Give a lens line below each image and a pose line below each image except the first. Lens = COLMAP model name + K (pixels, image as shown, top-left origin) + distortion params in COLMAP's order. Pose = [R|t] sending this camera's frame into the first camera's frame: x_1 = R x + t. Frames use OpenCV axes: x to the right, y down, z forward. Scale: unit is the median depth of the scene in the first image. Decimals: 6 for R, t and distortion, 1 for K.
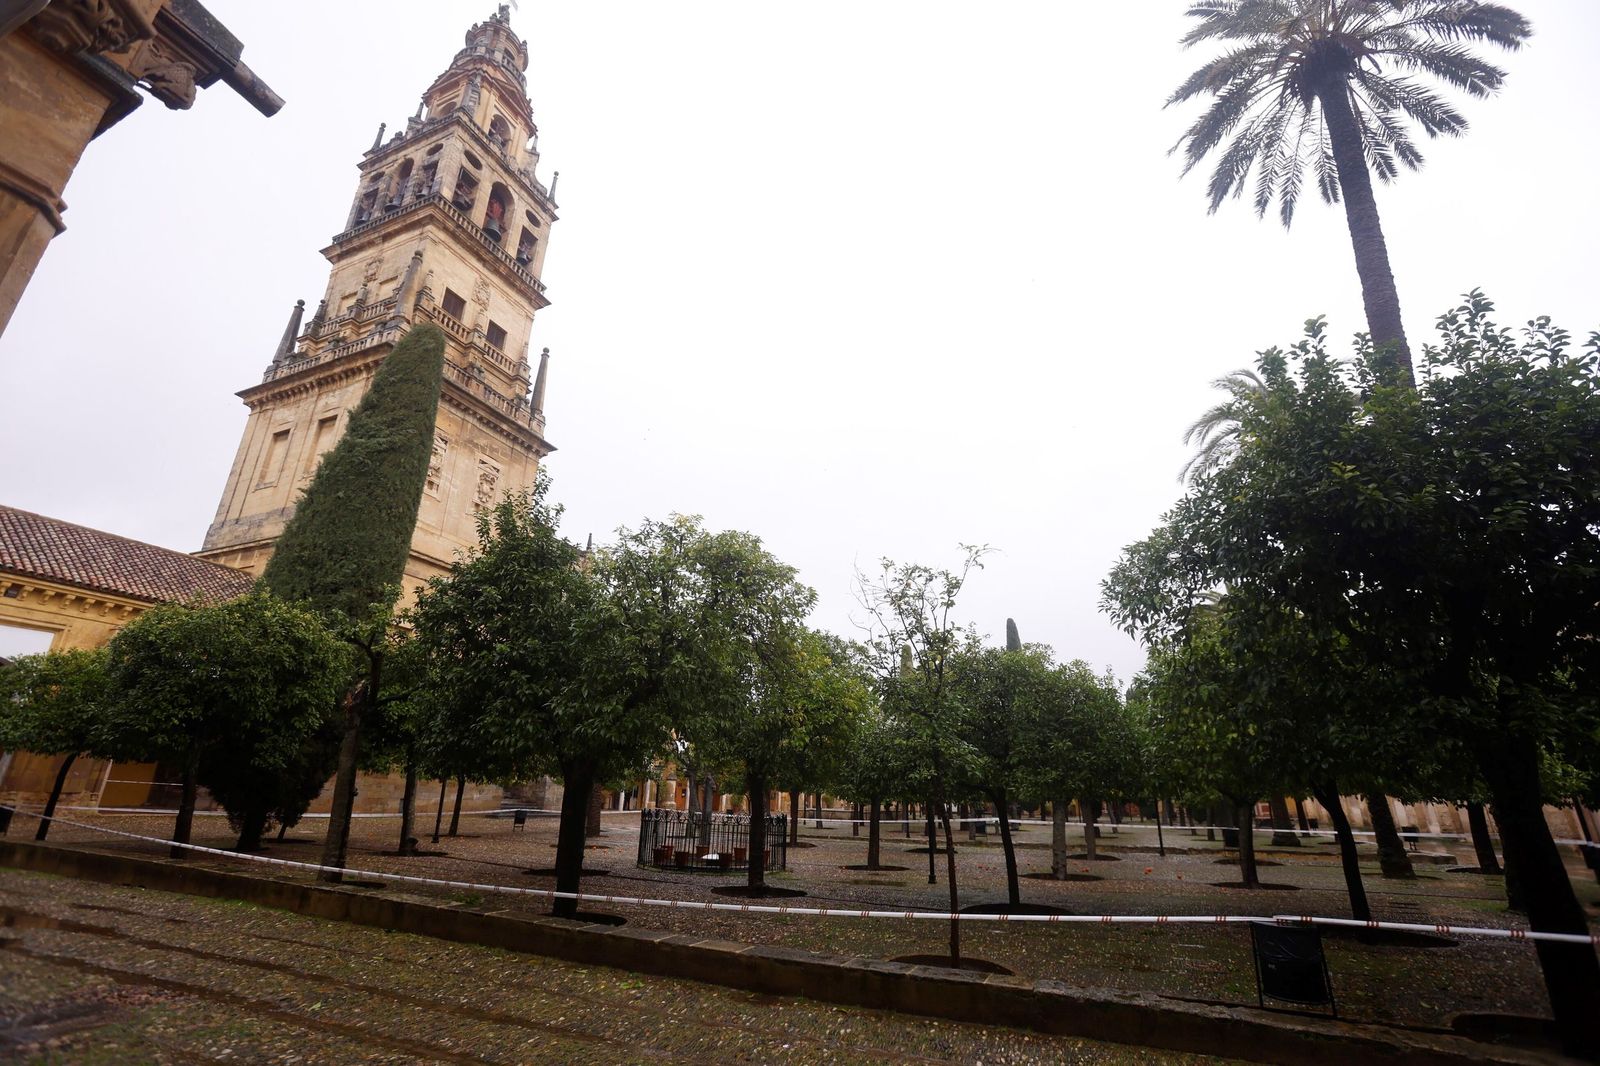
lens RADIAL K [[721.9, 0, 798.3], [0, 721.9, 531.2], [0, 0, 1]] dist [-0.072922, 0.027095]
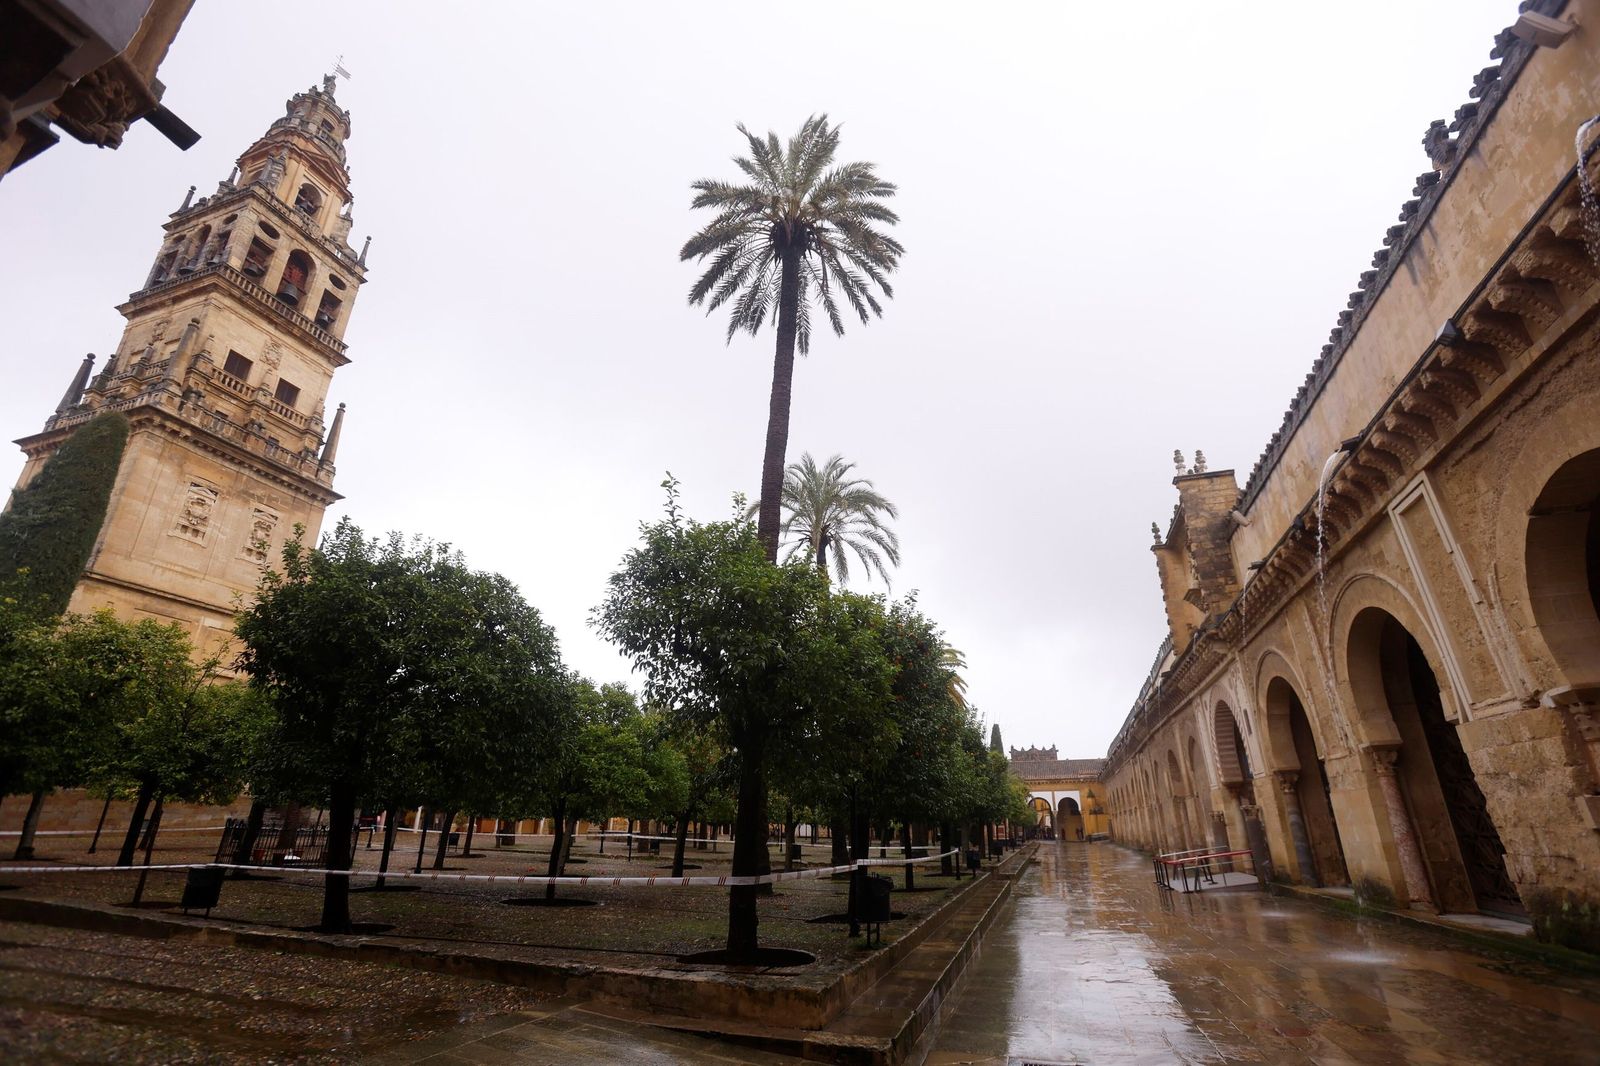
lens RADIAL K [[721.9, 0, 795.9], [0, 721.9, 544.0], [0, 0, 1]] dist [-0.072922, 0.027095]
pose [[0.996892, 0.019439, 0.076342, 0.502467], [-0.017849, 0.999611, -0.021449, -0.062685], [-0.076729, 0.020020, 0.996851, -0.224067]]
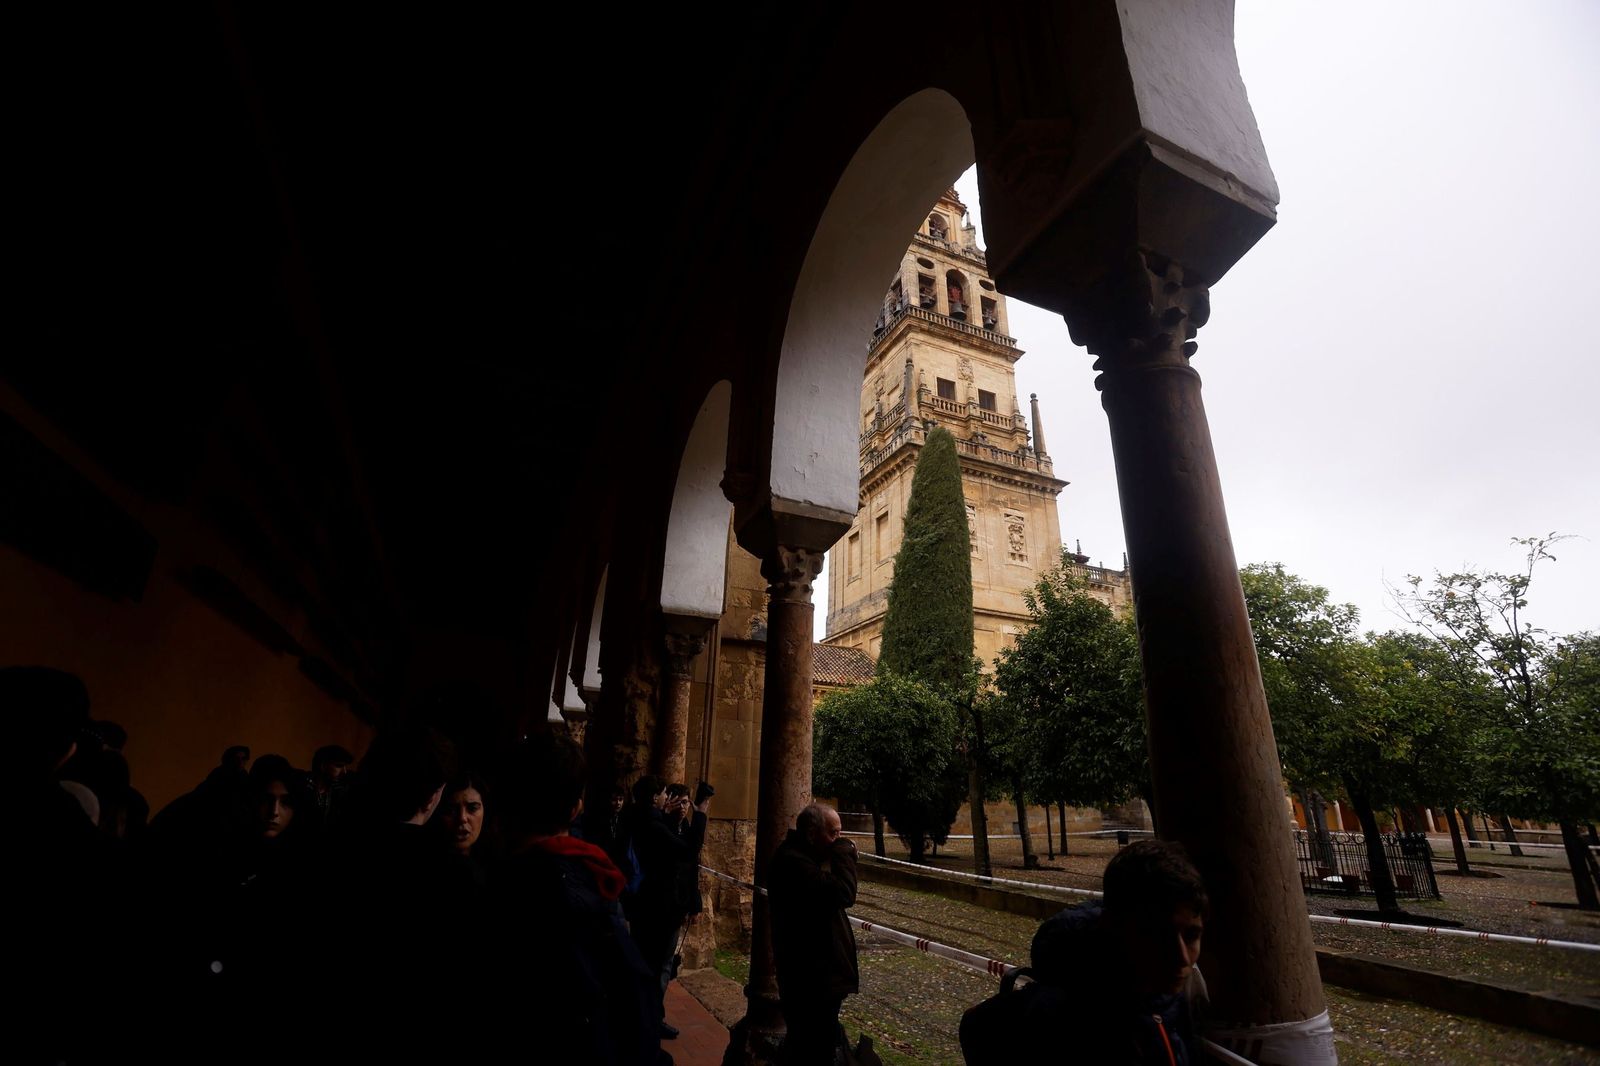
lens RADIAL K [[721.9, 0, 798.5], [0, 721.9, 532.6], [0, 0, 1]] dist [-0.072922, 0.027095]
pose [[0.728868, -0.244327, -0.639575, 0.043975], [0.227541, 0.967502, -0.110291, -0.036435], [0.645738, -0.065142, 0.760775, -0.097613]]
